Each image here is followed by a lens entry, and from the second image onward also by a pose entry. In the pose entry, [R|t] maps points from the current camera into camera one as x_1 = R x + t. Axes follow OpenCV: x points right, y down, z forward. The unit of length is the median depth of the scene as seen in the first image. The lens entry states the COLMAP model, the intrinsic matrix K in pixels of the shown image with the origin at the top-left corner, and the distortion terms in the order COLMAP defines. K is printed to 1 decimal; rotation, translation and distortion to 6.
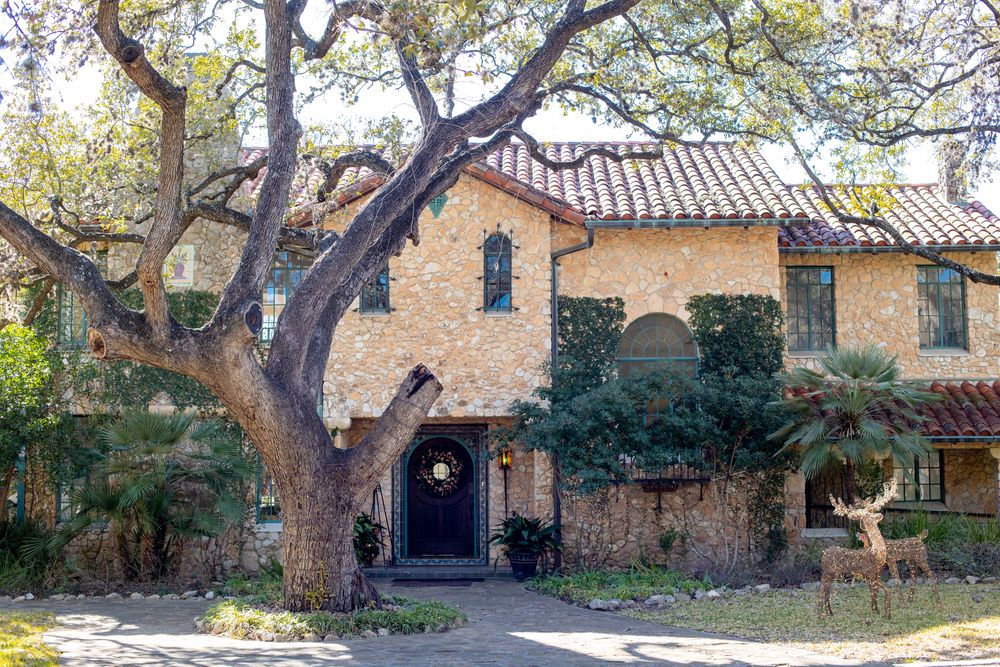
lens RADIAL K [[1426.9, 0, 500.2], [0, 1426.9, 334.5], [0, 0, 1]] dist [-0.039359, 0.000000]
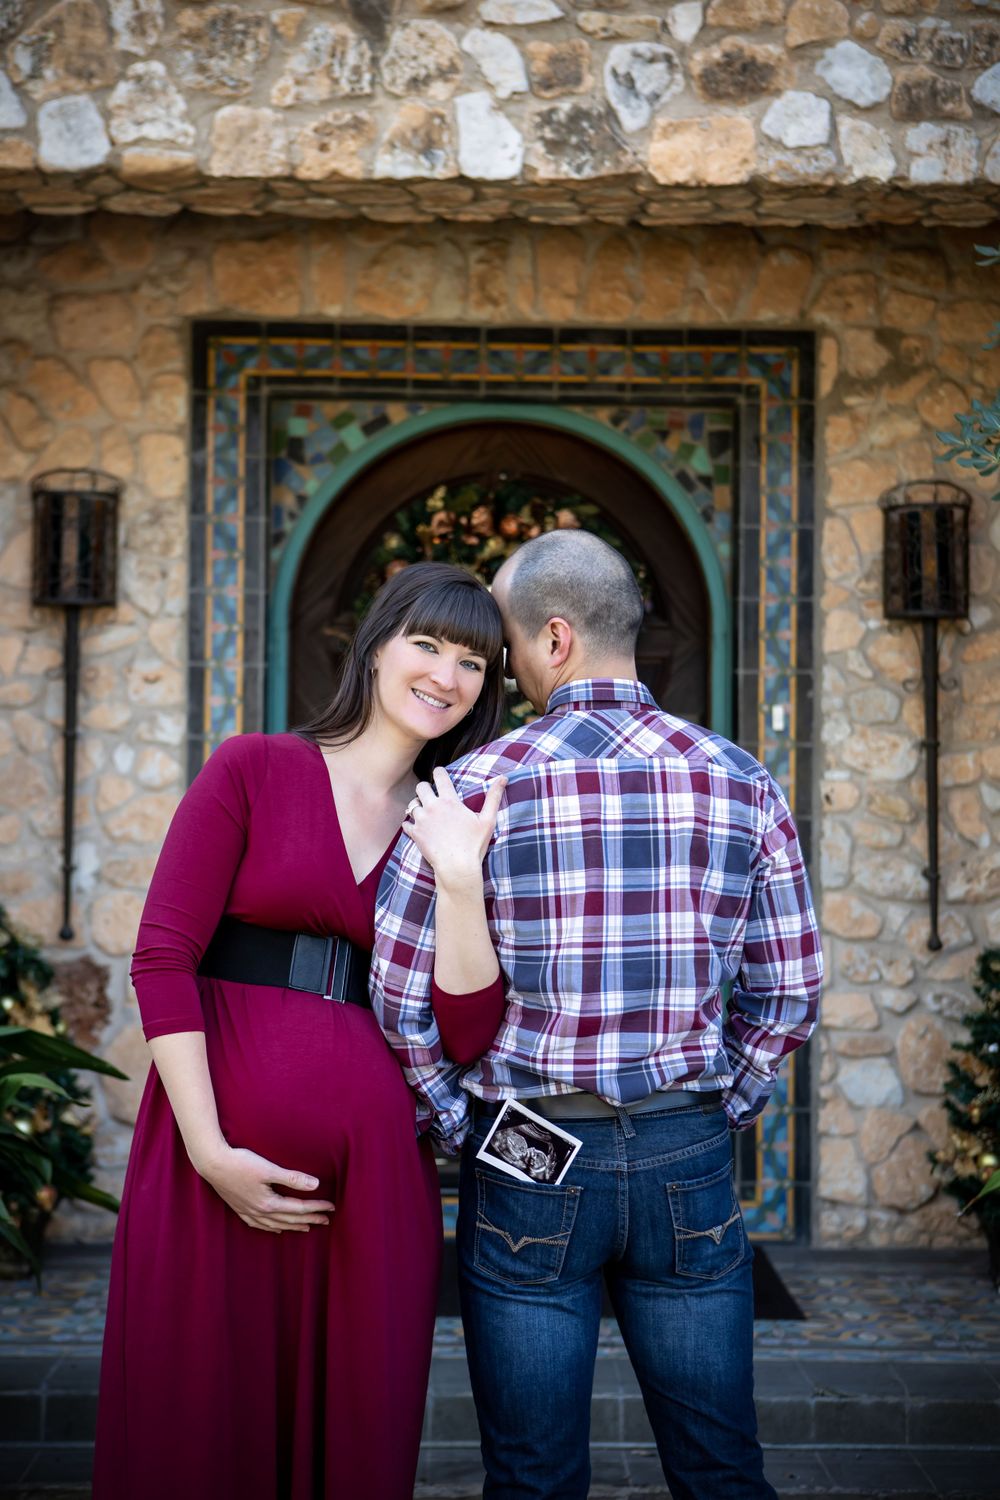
lens RADIAL K [[2591.3, 0, 500.5], [0, 2591.3, 751.2], [0, 0, 1]] dist [-0.142159, 0.000000]
pose [[0.999274, 0.018267, 0.033426, -0.051641], [-0.021202, 0.995744, 0.089689, 0.083941], [-0.031645, -0.090332, 0.995409, 0.722530]]
